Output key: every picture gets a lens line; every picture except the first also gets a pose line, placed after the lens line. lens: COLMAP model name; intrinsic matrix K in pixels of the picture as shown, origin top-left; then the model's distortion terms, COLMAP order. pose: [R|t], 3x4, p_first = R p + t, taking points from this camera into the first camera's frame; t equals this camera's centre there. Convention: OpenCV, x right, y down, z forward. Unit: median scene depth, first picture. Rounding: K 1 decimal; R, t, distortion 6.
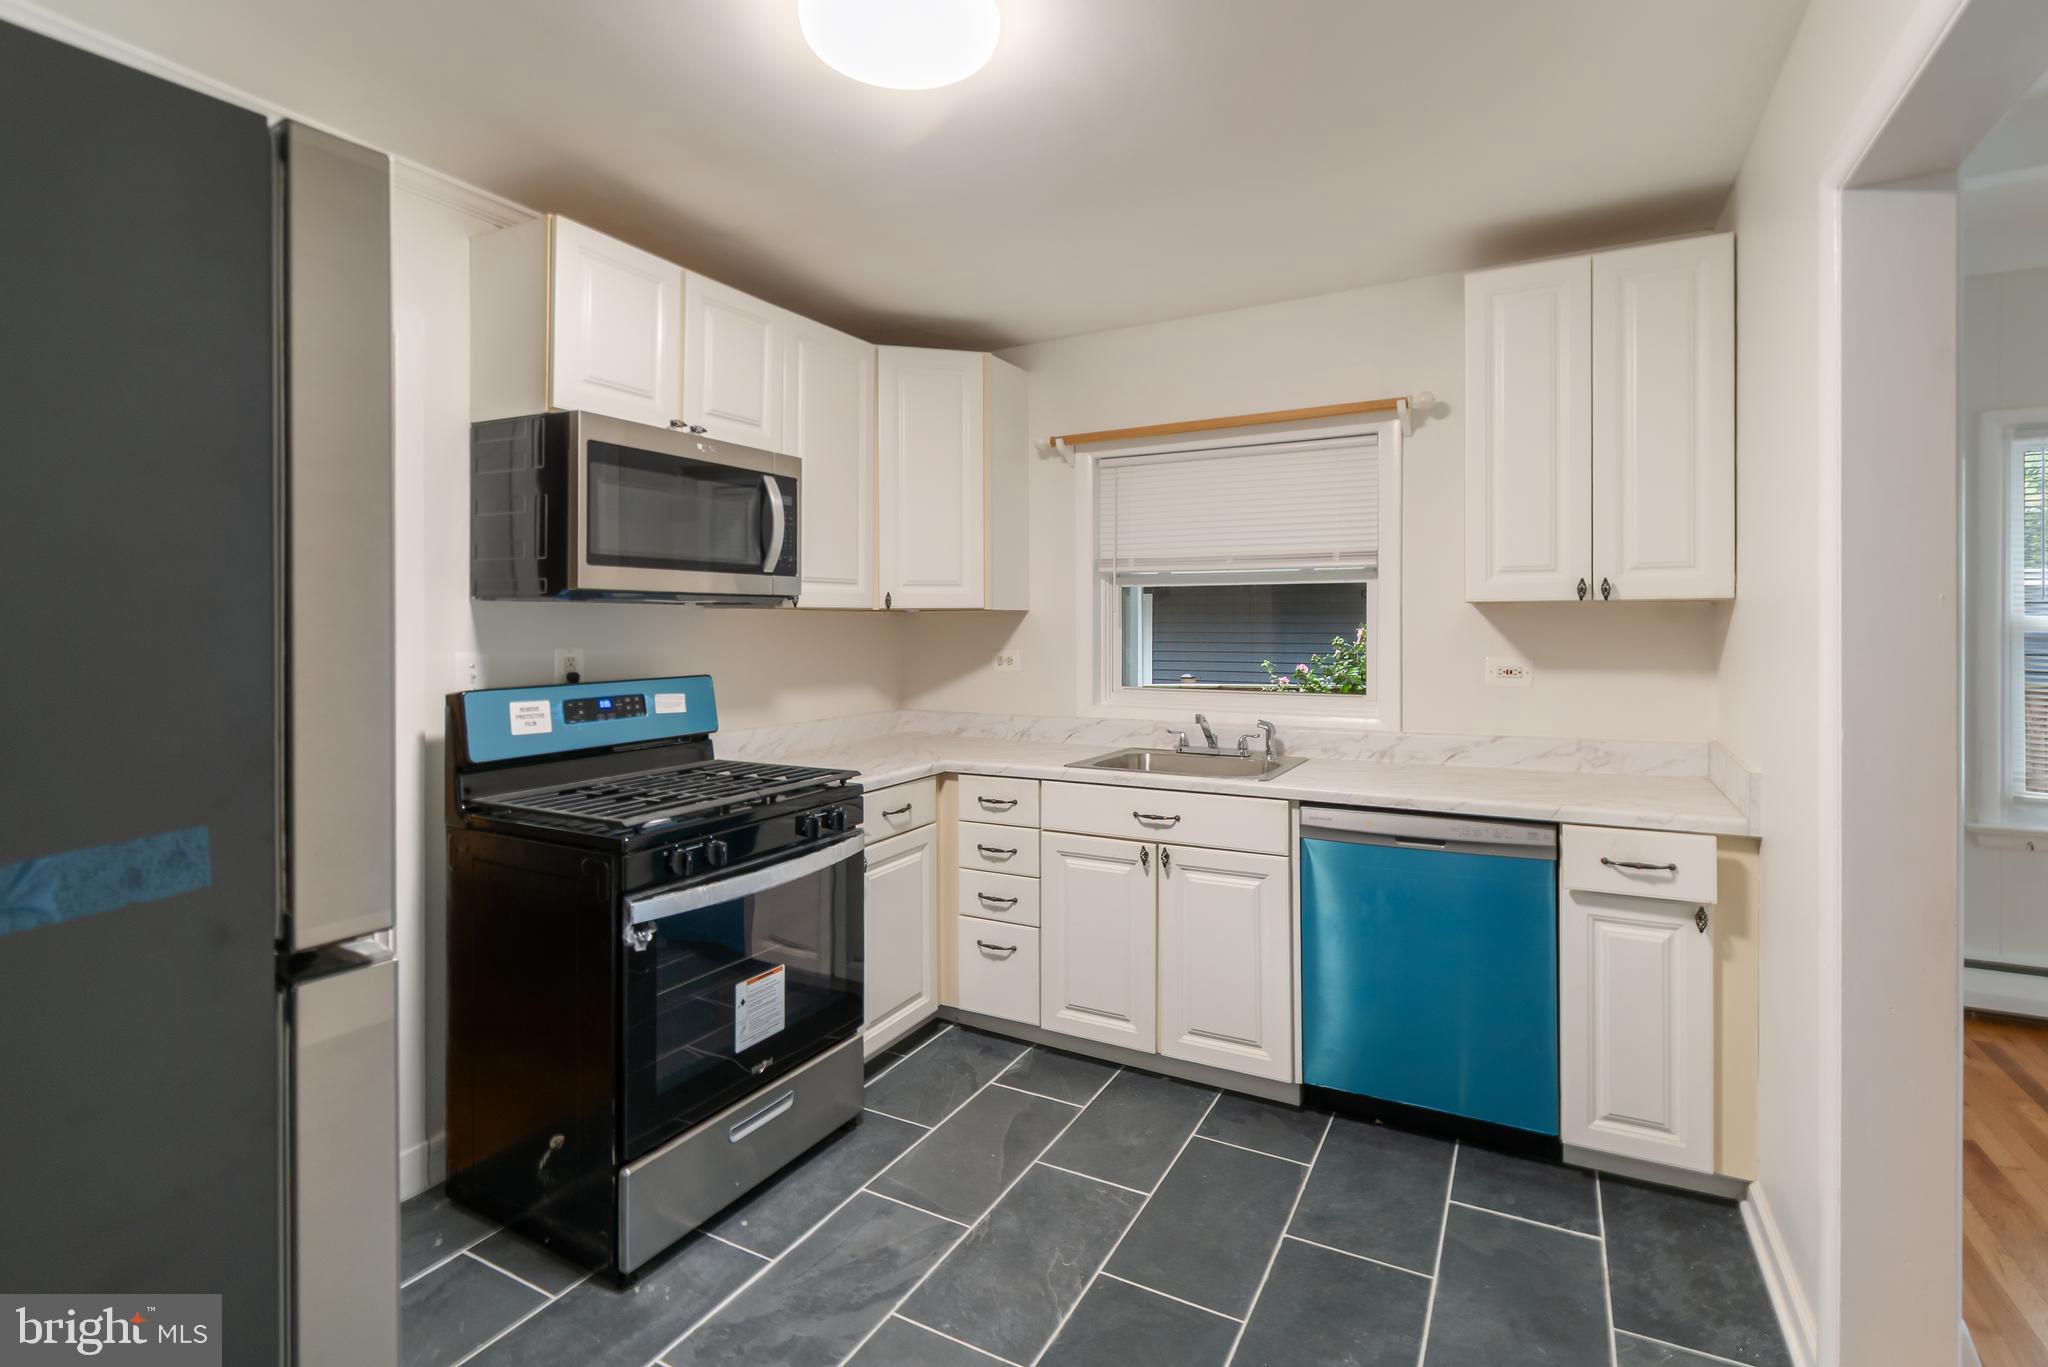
lens RADIAL K [[960.9, 0, 1018.3], [0, 960.9, 629.8], [0, 0, 1]] dist [0.002623, 0.000478]
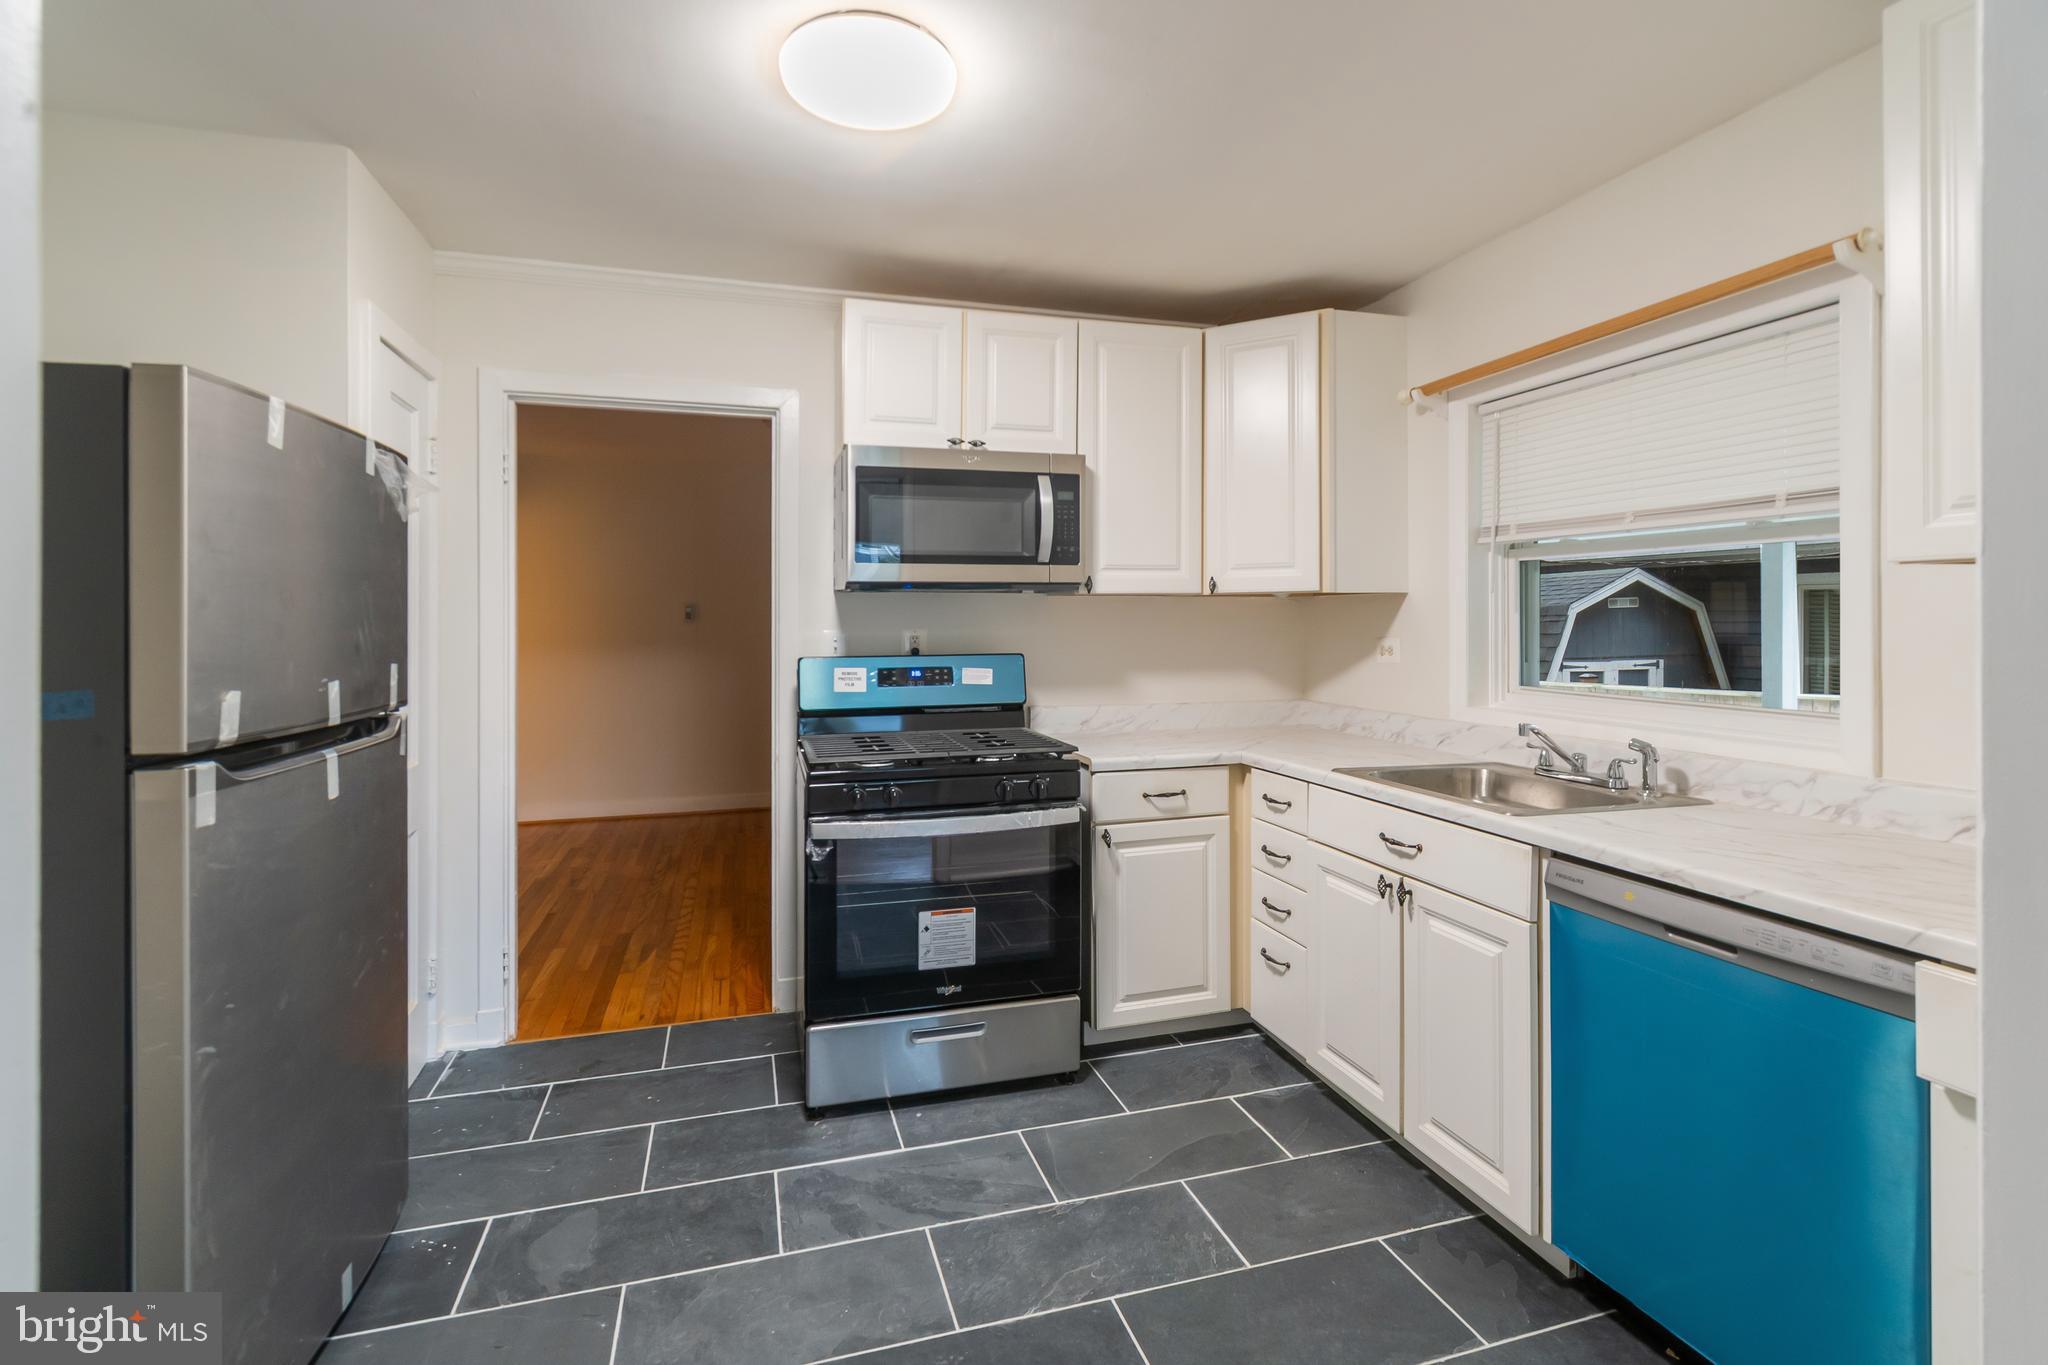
lens RADIAL K [[936.5, 0, 1013.0], [0, 936.5, 615.8], [0, 0, 1]] dist [0.001361, 0.000506]
pose [[0.707103, -0.002013, -0.707108, 0.484508], [-0.002235, 0.999985, -0.005082, 0.007695], [0.707107, 0.005173, 0.707087, 0.210415]]
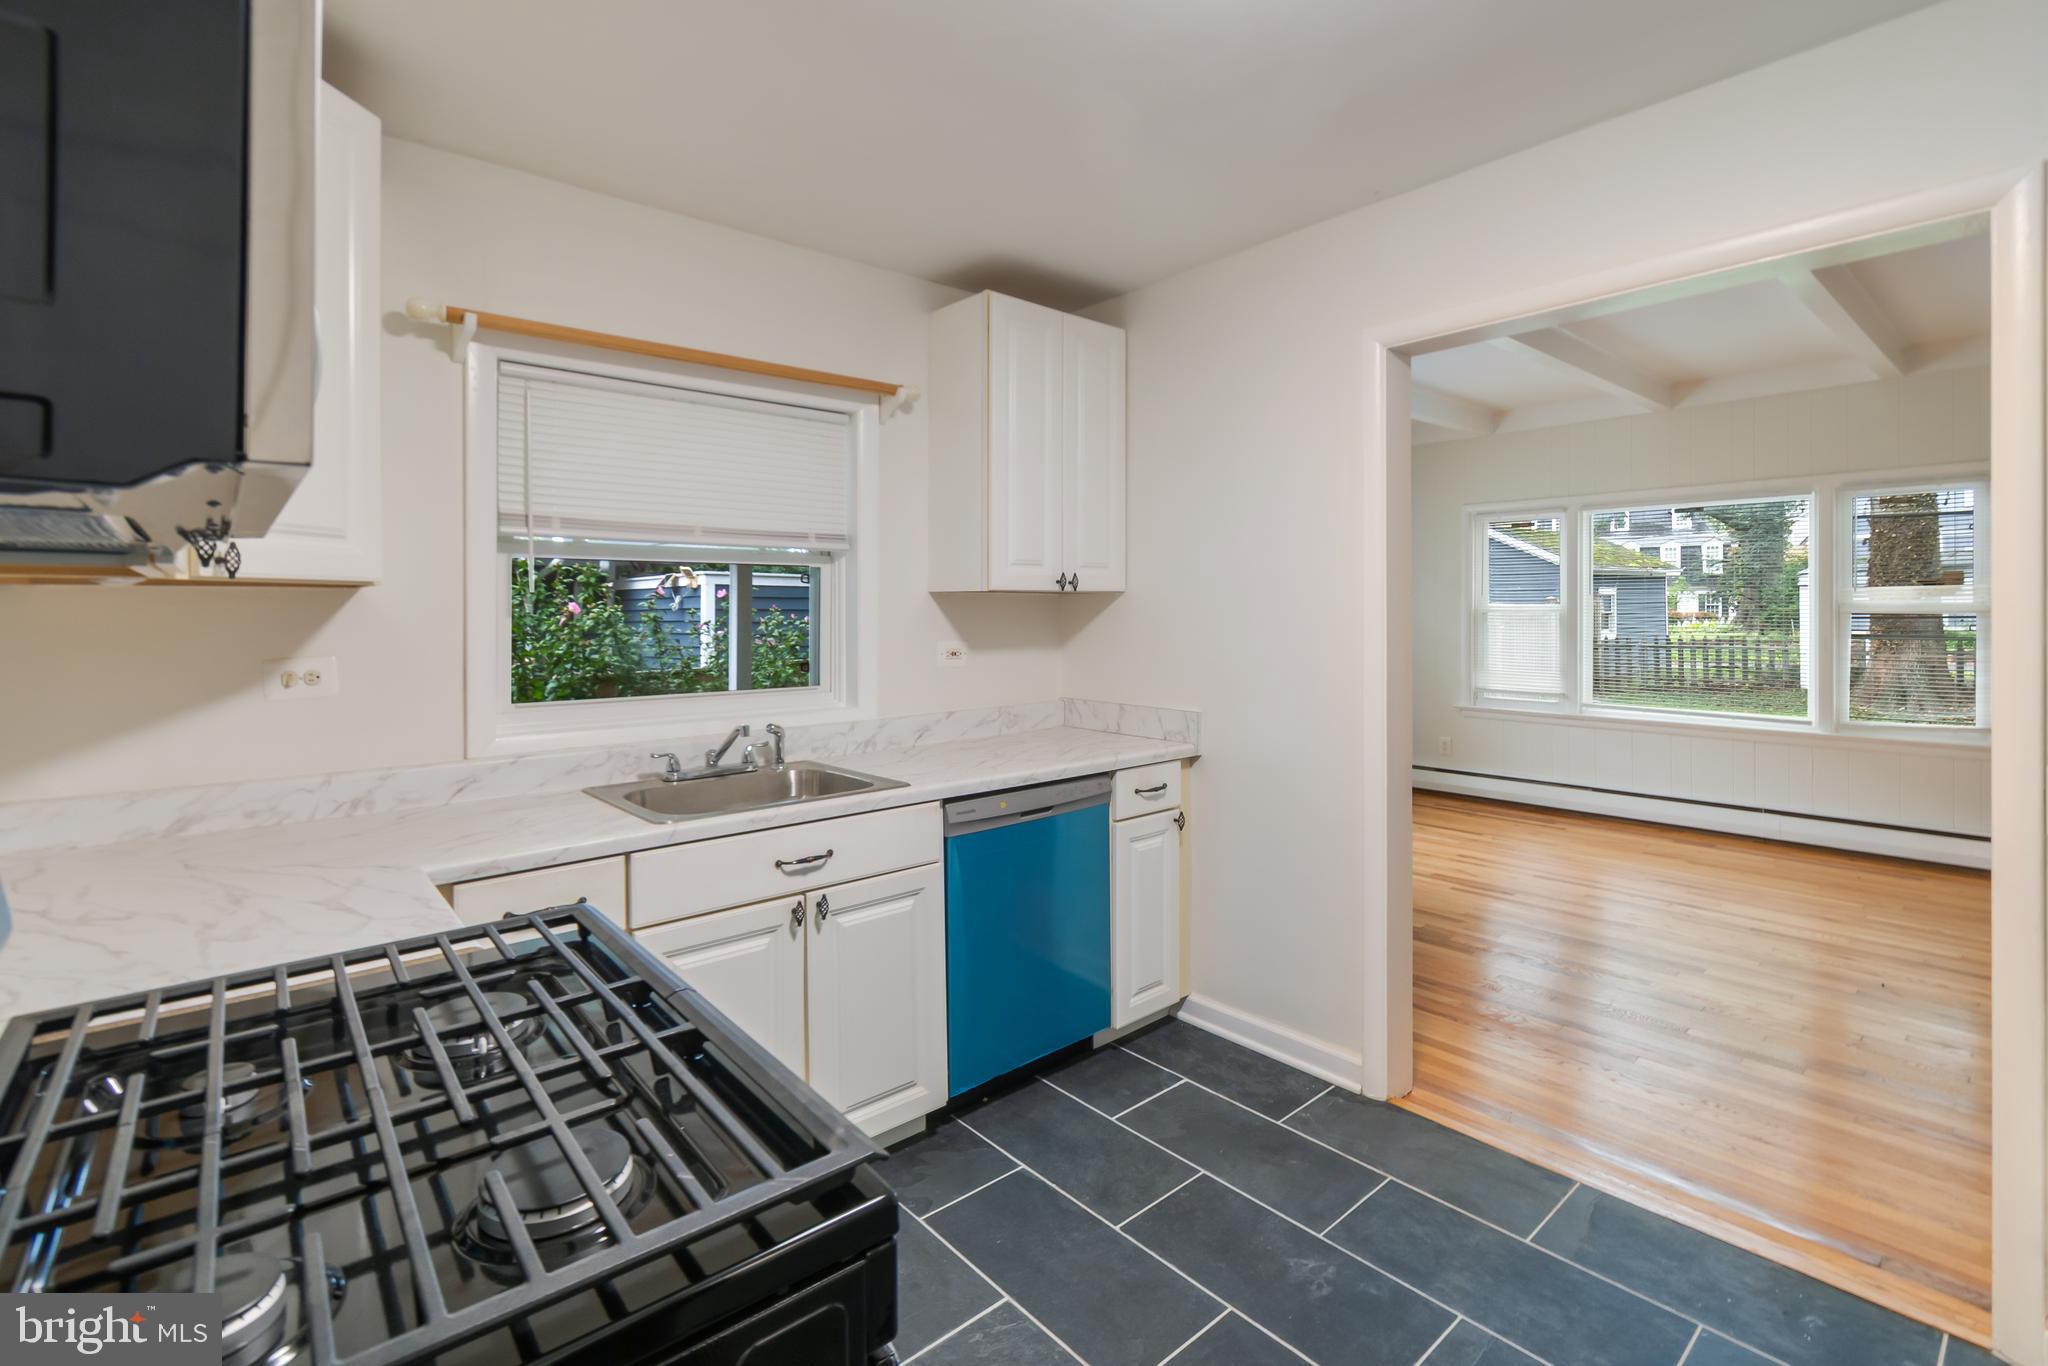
lens RADIAL K [[936.5, 0, 1013.0], [0, 936.5, 616.3], [0, 0, 1]] dist [0.001361, 0.000506]
pose [[0.357184, -0.005620, 0.934017, -0.512701], [0.009795, 0.999949, 0.002271, -0.001385], [-0.933983, 0.008337, 0.357221, 0.585620]]
